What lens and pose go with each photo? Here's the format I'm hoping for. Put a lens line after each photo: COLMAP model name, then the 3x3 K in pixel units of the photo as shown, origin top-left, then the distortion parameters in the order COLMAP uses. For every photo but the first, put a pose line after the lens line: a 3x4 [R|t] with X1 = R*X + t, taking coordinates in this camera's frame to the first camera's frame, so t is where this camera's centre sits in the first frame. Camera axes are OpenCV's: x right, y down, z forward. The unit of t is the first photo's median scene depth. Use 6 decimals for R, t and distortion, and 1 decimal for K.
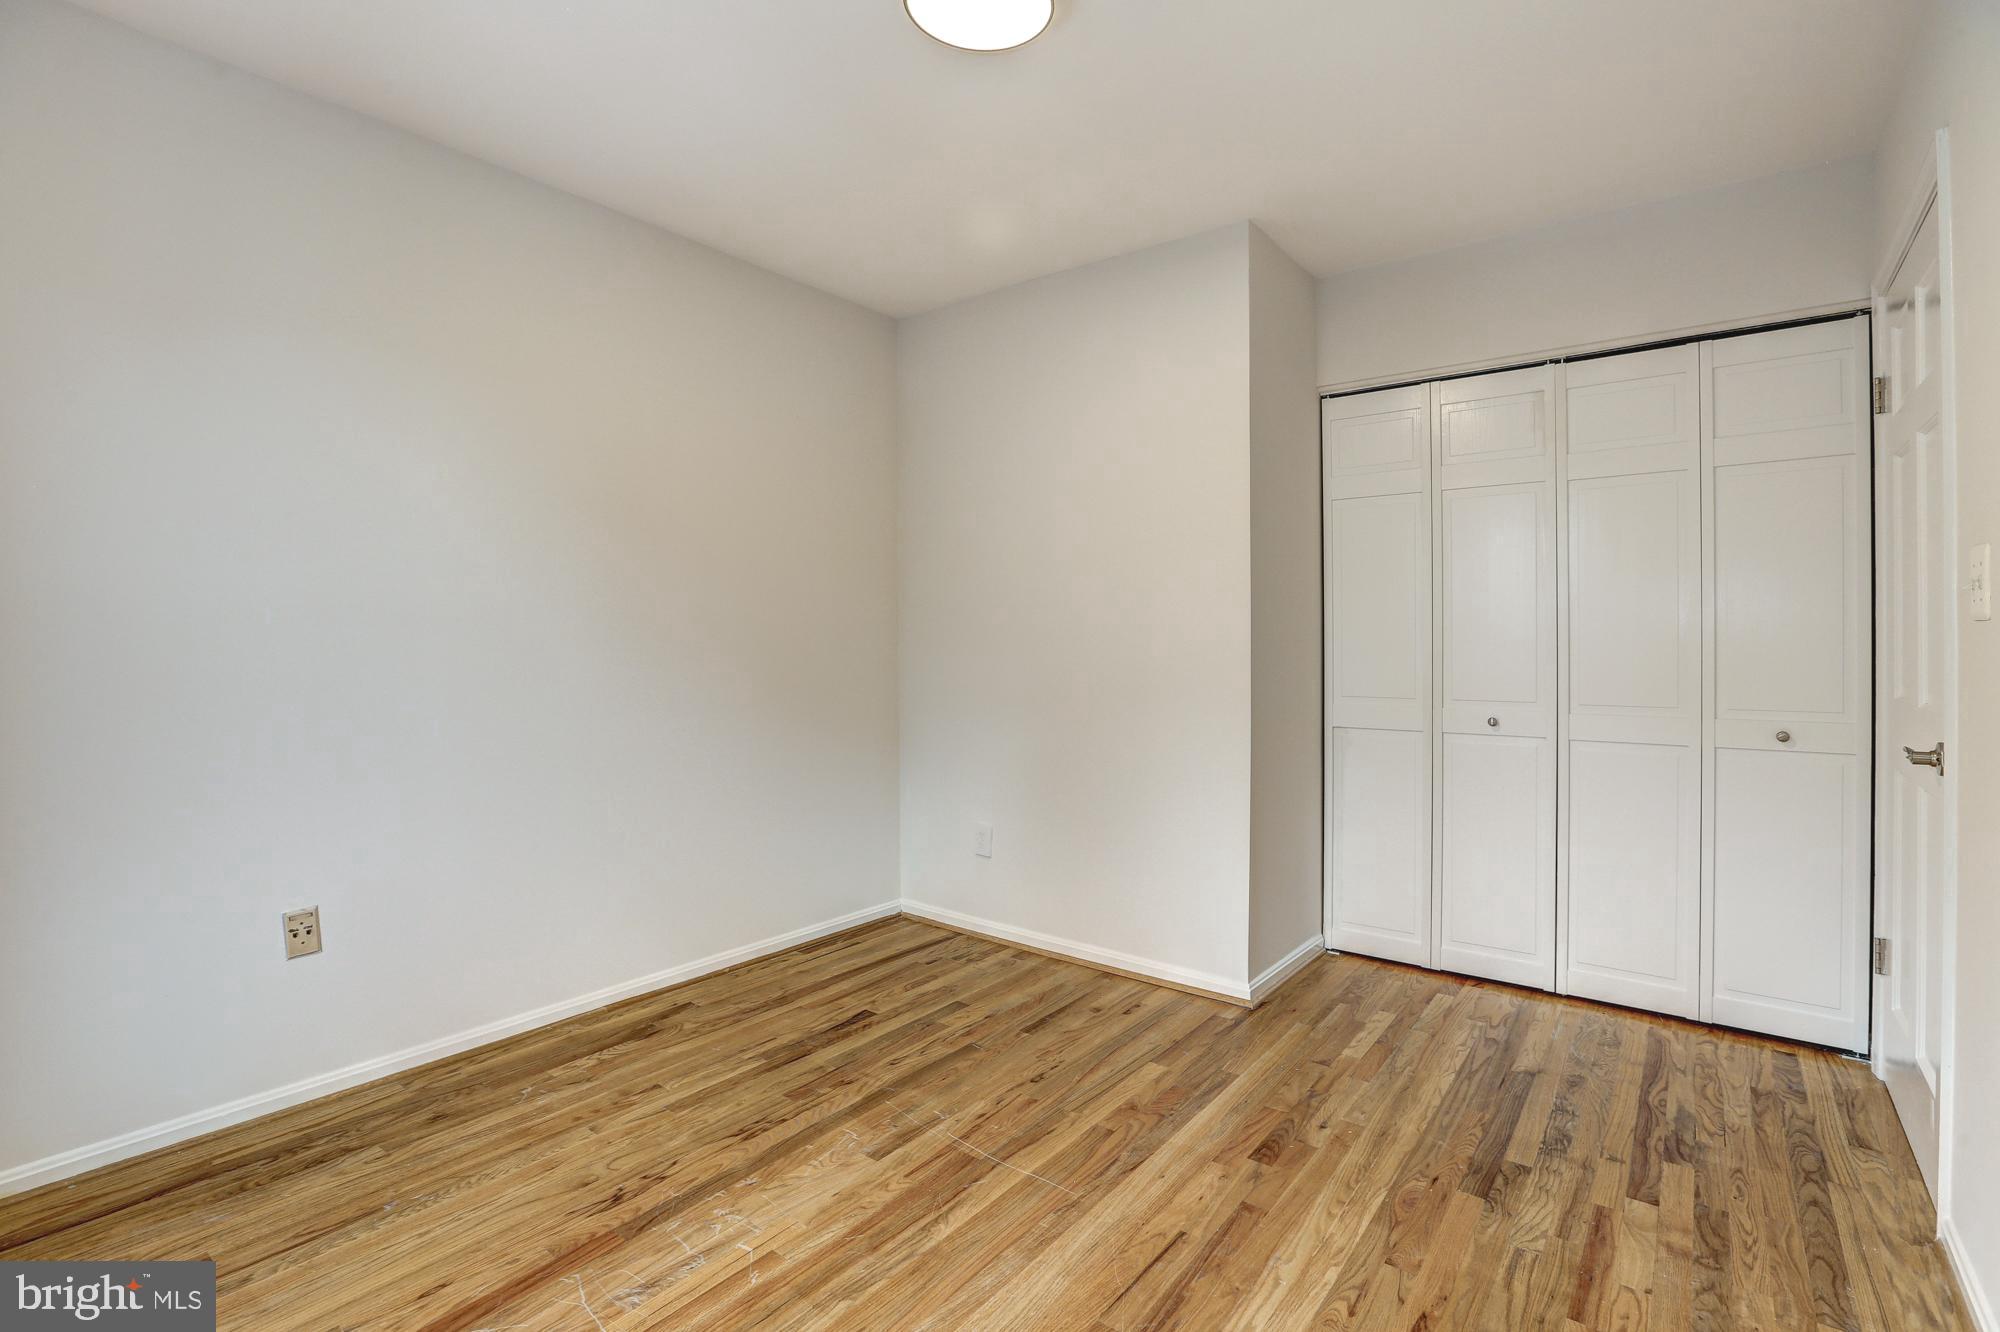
lens RADIAL K [[930.6, 0, 1002.5], [0, 930.6, 636.0], [0, 0, 1]] dist [-0.048112, 0.016483]
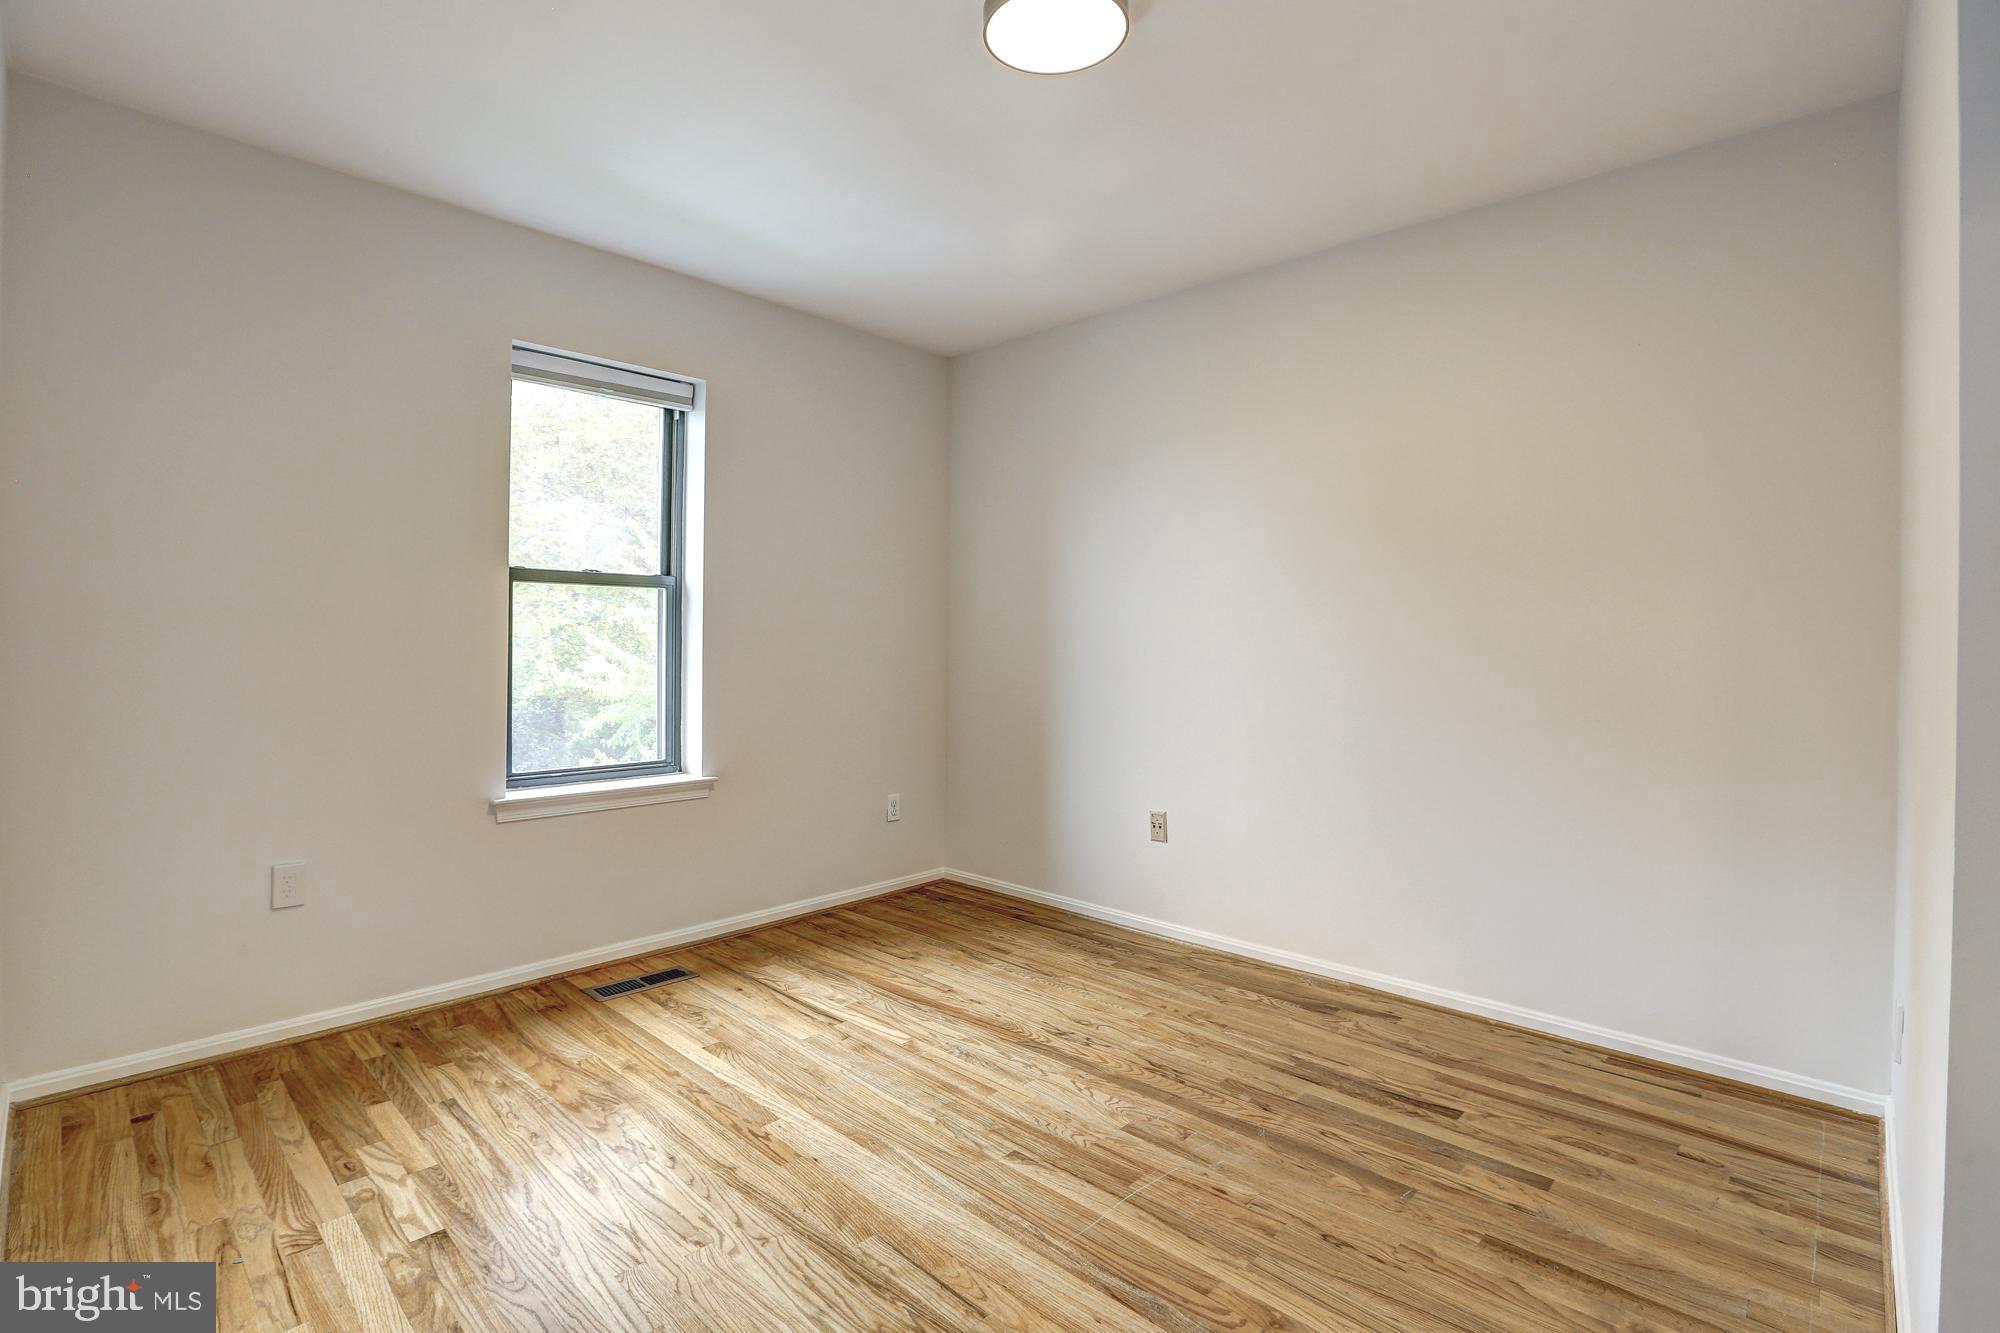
lens RADIAL K [[930.6, 0, 1002.5], [0, 930.6, 636.5], [0, 0, 1]] dist [-0.048112, 0.016483]
pose [[-0.109669, -0.011906, -0.993897, 0.823586], [-0.000799, 0.999929, -0.011890, 0.015420], [0.993968, -0.000510, -0.109671, 0.862689]]
